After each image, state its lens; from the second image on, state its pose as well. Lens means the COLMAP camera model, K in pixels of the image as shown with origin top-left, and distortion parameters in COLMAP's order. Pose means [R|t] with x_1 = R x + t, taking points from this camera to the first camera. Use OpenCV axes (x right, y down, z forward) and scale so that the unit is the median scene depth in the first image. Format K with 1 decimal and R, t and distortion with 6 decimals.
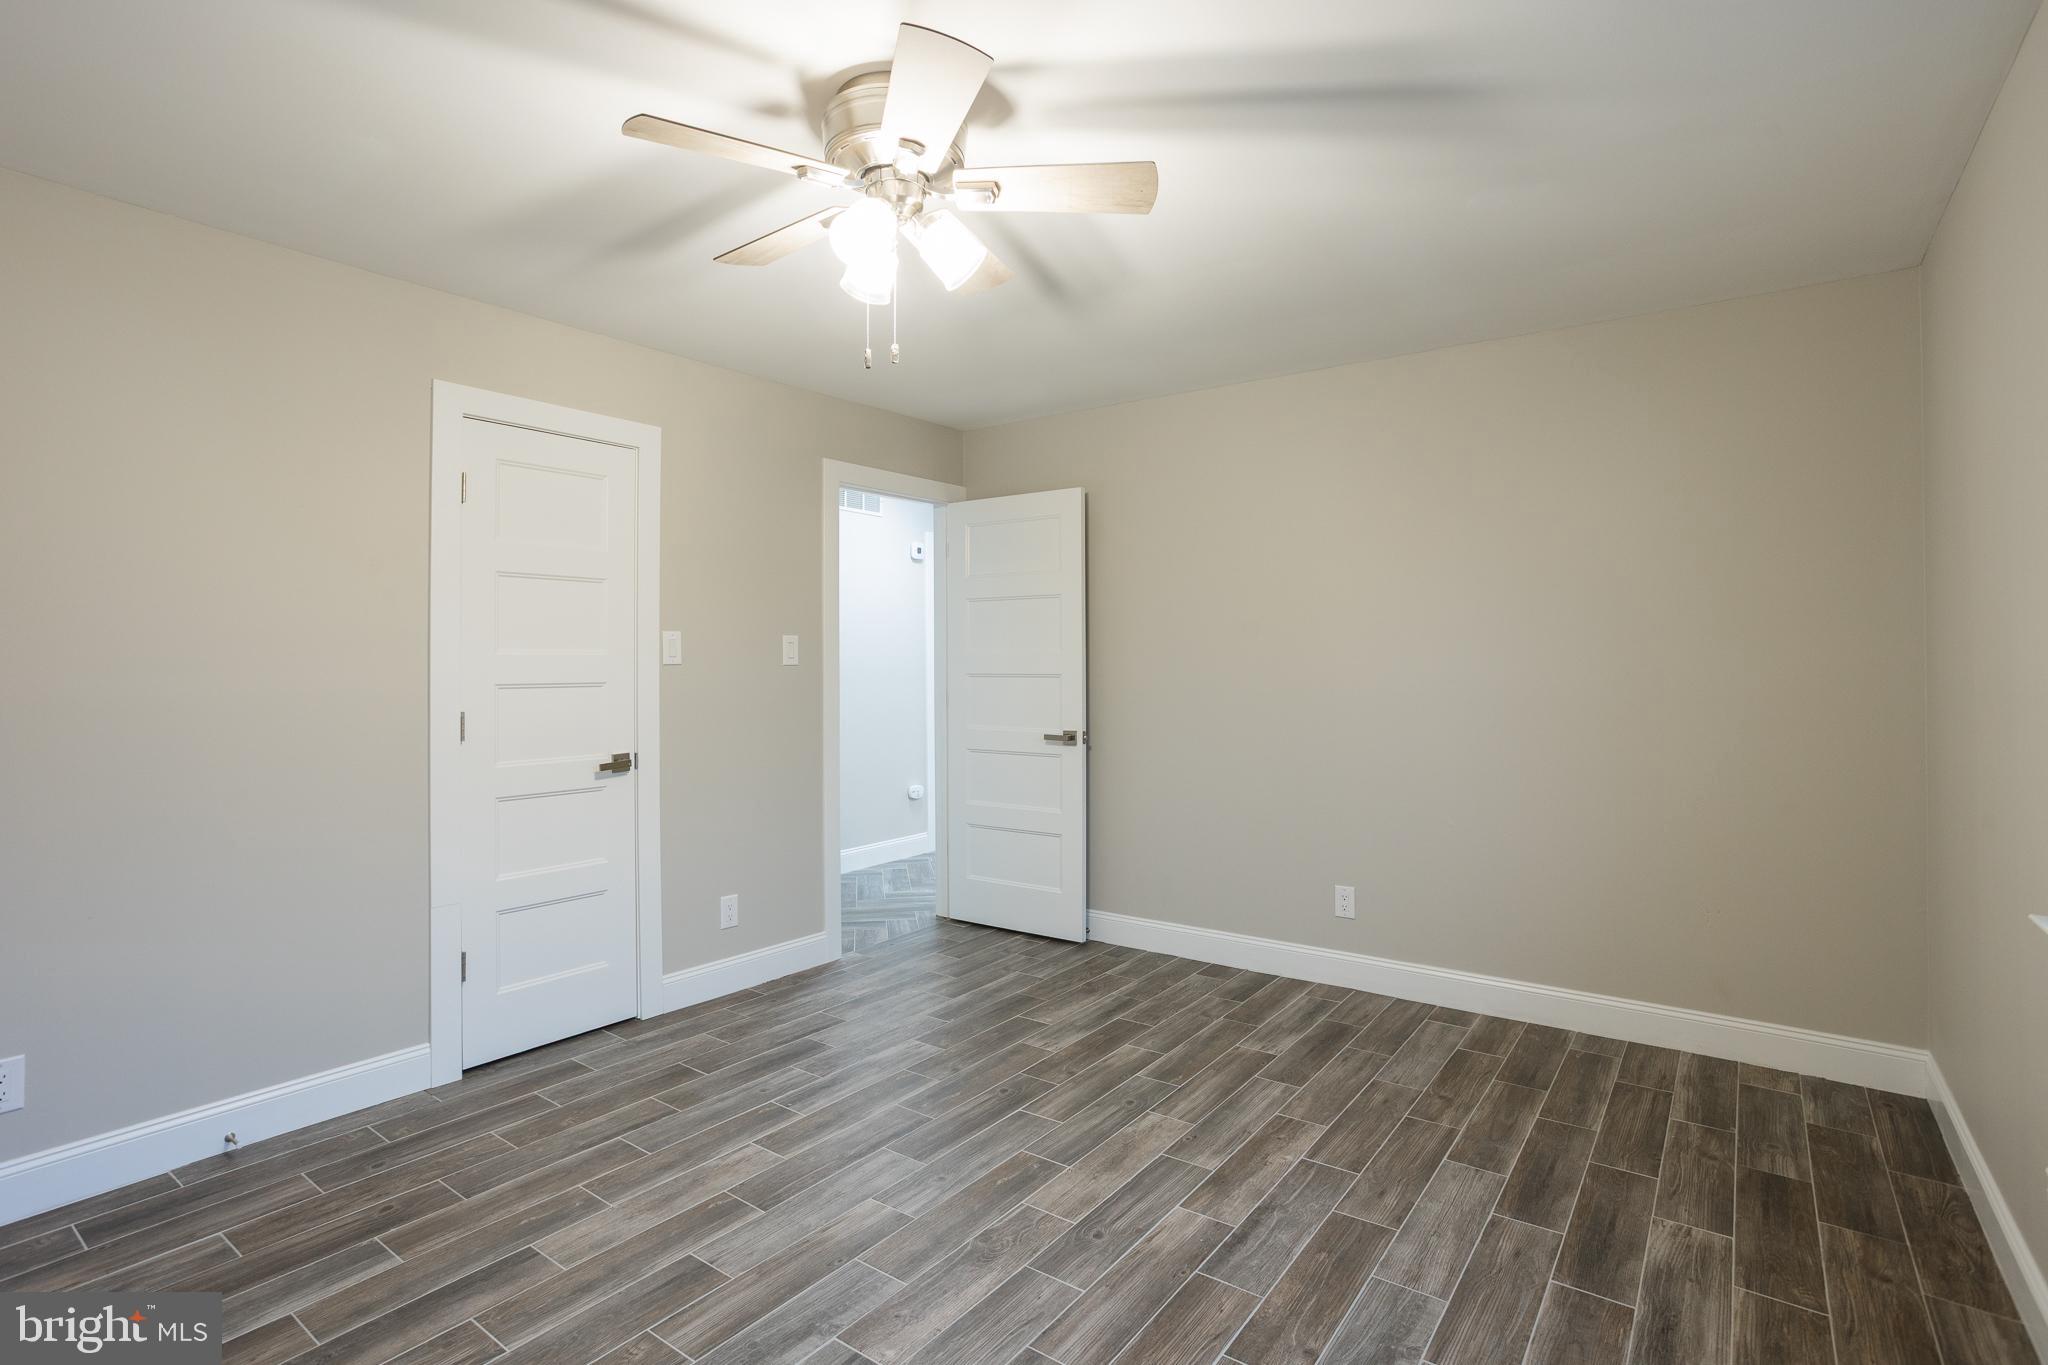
lens RADIAL K [[994.5, 0, 1004.1], [0, 994.5, 666.6], [0, 0, 1]] dist [-0.039363, 0.010827]
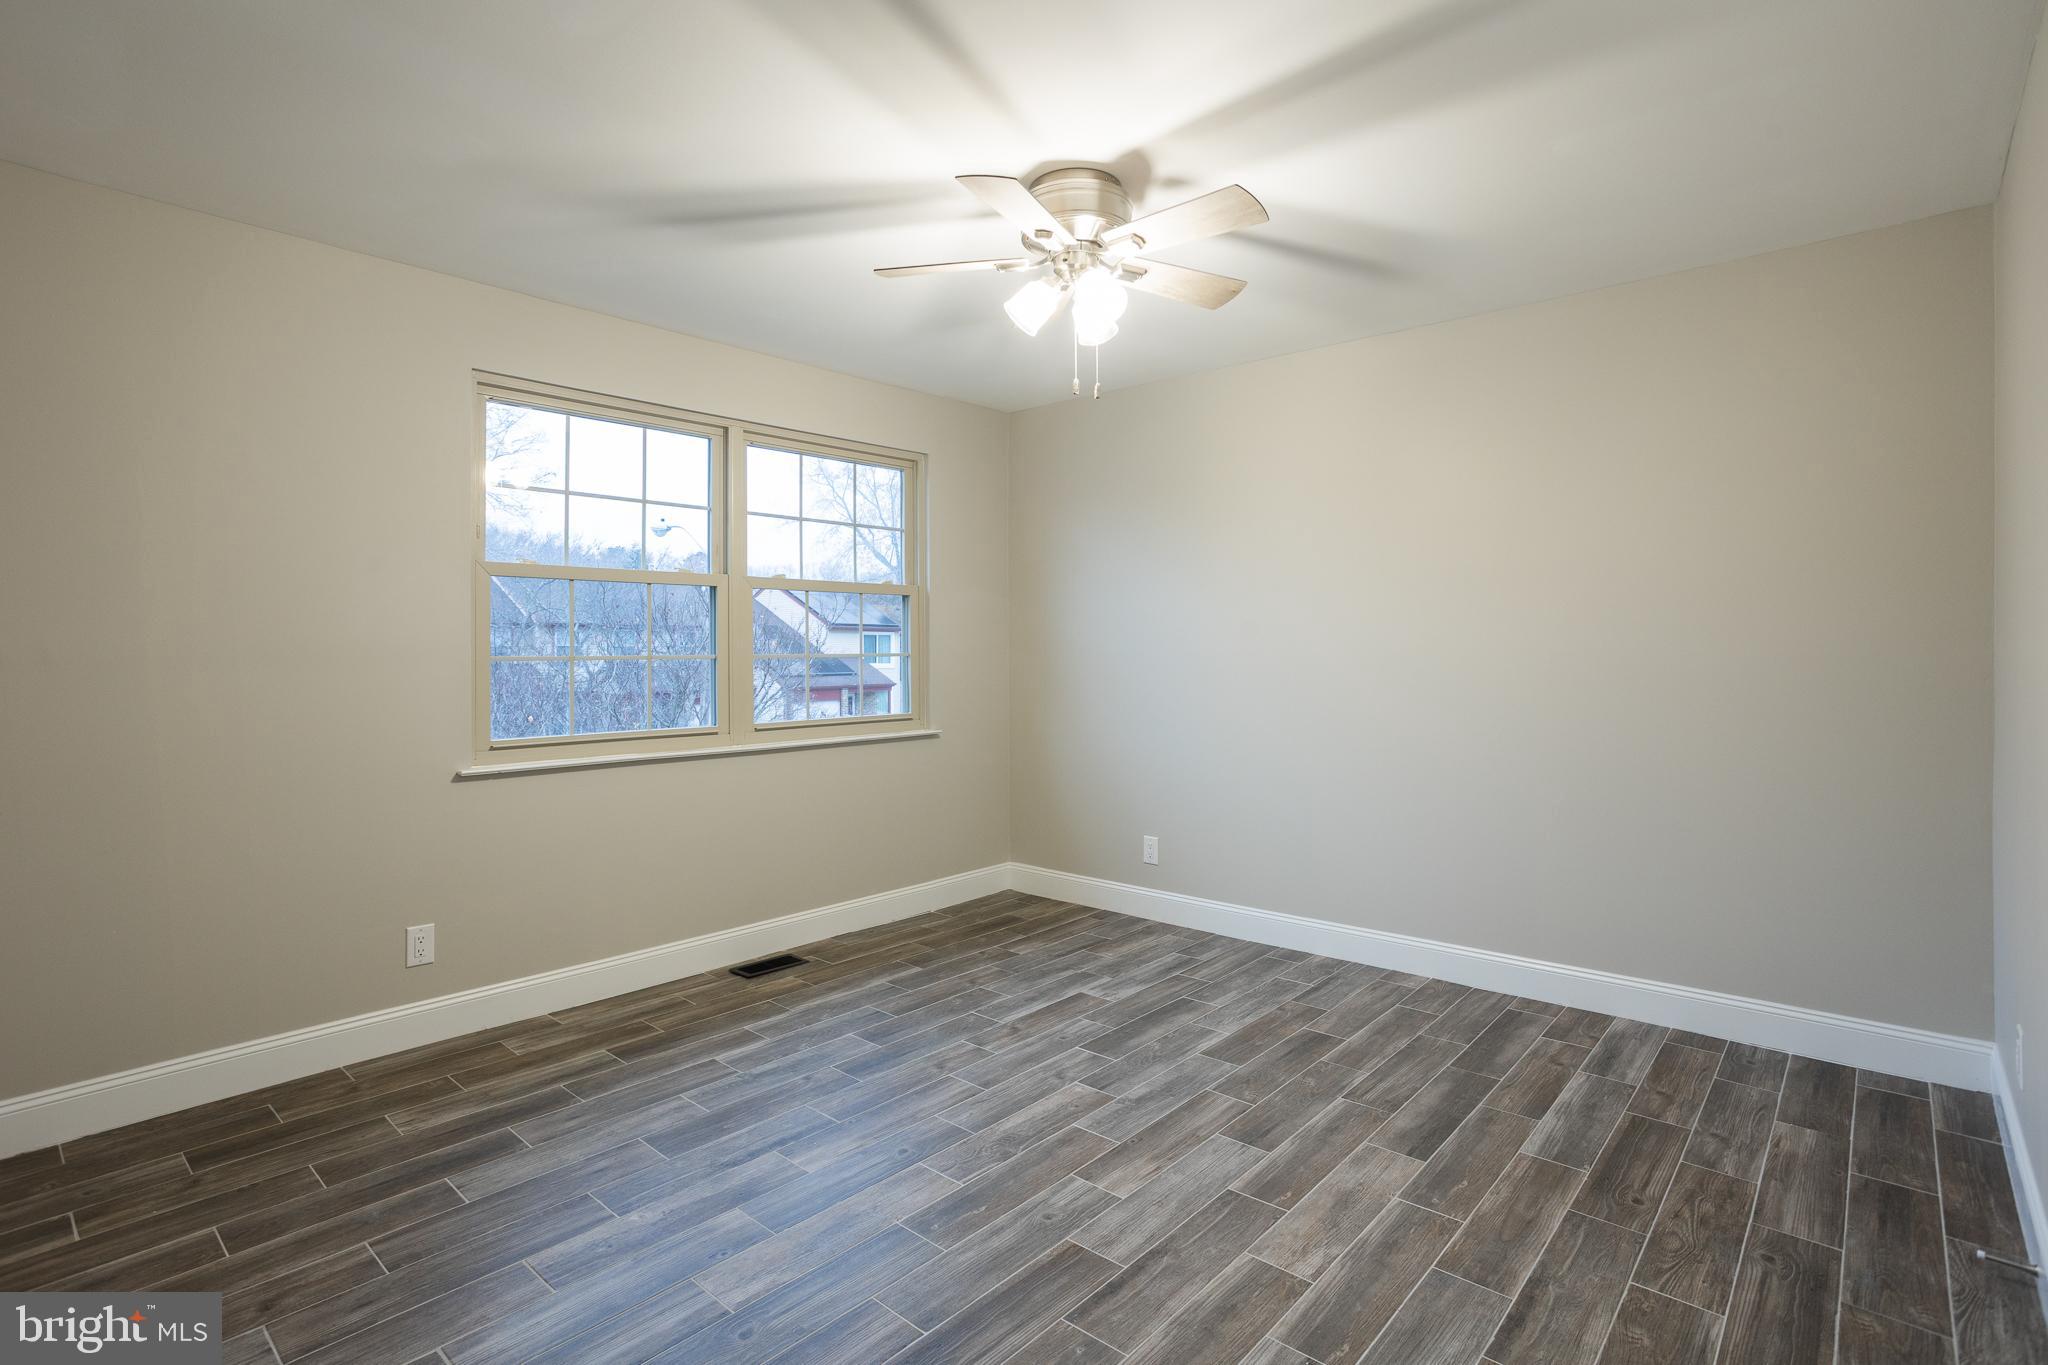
lens RADIAL K [[994.5, 0, 1015.7], [0, 994.5, 663.8], [0, 0, 1]] dist [-0.039363, 0.010827]
pose [[-0.996756, 0.008178, 0.080072, -0.096189], [0.009117, 0.999894, 0.011372, 0.018363], [-0.079970, 0.012065, -0.996724, 1.646334]]
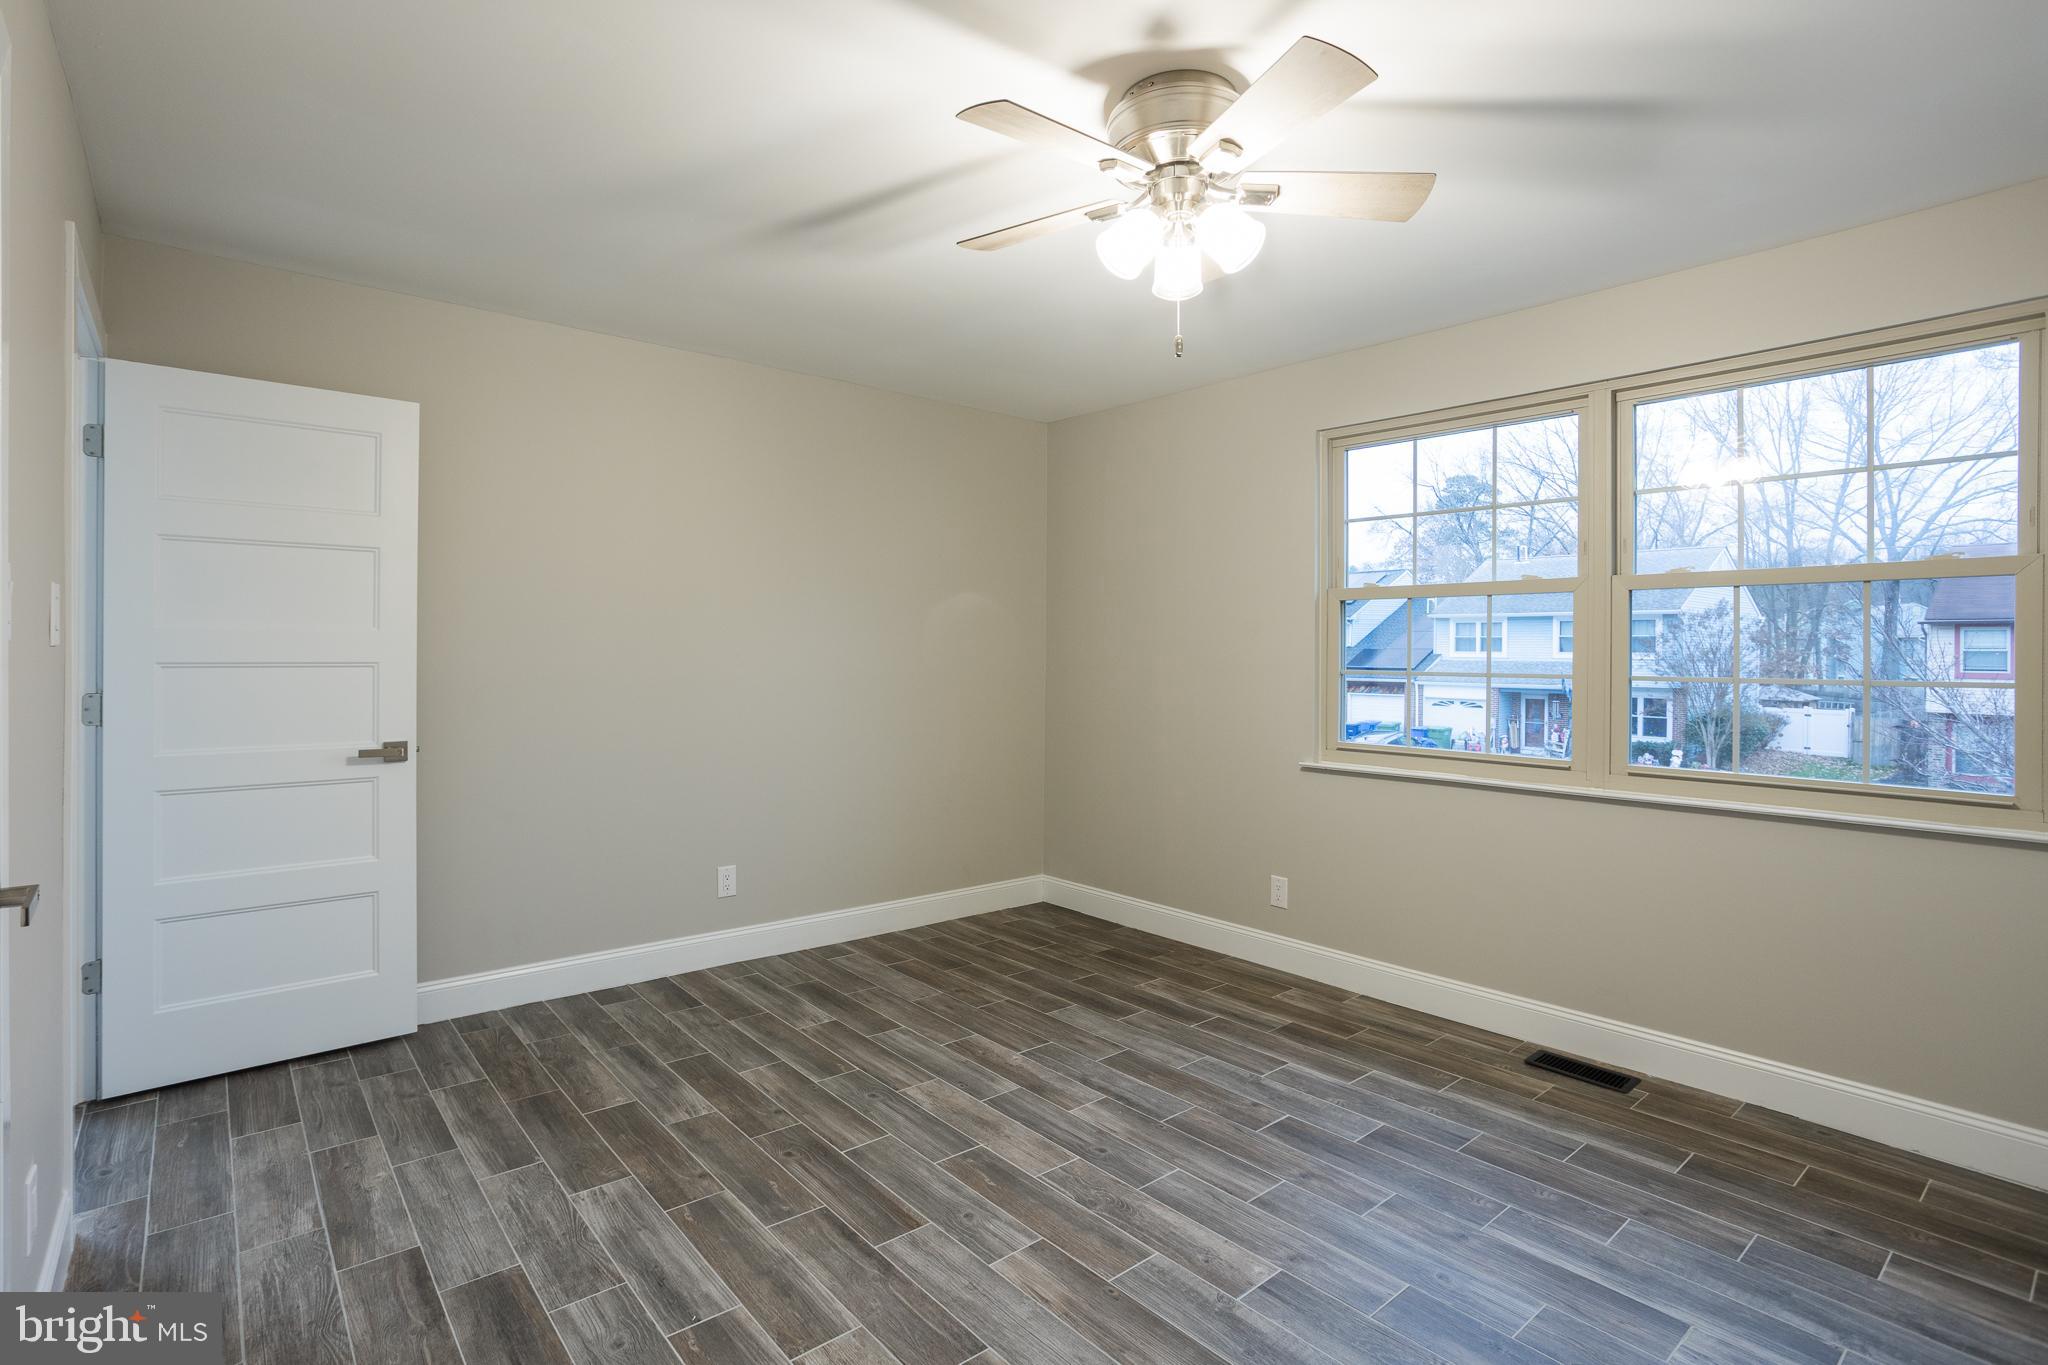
lens RADIAL K [[994.5, 0, 1002.4], [0, 994.5, 670.4], [0, 0, 1]] dist [-0.039363, 0.010827]
pose [[0.225468, -0.010613, 0.974193, -0.829538], [-0.007301, 0.999894, 0.012582, 0.003003], [-0.974223, -0.009949, 0.225366, 0.679474]]
